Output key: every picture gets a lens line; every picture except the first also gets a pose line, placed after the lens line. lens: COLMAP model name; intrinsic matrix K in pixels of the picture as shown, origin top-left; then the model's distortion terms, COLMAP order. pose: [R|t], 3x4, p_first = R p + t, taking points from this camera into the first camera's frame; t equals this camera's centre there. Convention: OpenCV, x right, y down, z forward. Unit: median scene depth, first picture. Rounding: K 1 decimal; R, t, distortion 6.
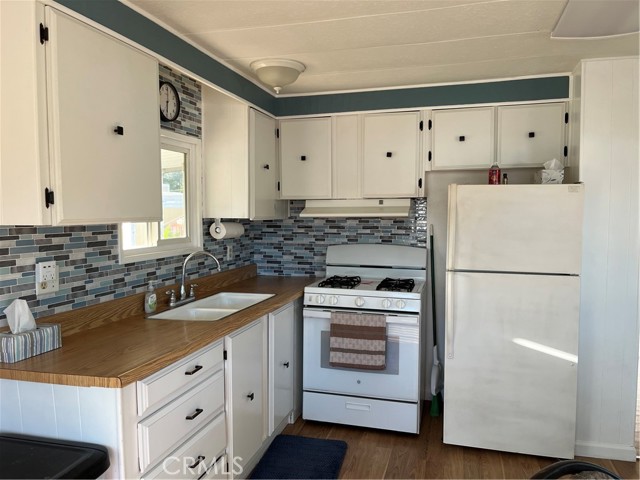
lens RADIAL K [[487.8, 0, 320.9], [0, 487.8, 242.3], [0, 0, 1]] dist [0.026679, -0.017119]
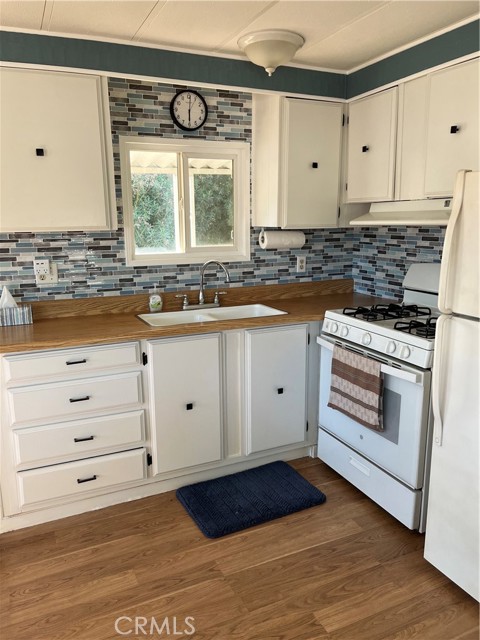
lens RADIAL K [[487.8, 0, 238.3], [0, 487.8, 317.7], [0, 0, 1]] dist [0.026679, -0.017119]
pose [[0.636328, 0.147167, -0.757251, 0.539498], [-0.038568, 0.986476, 0.159306, -0.025223], [0.770454, -0.072165, 0.633398, 0.368615]]
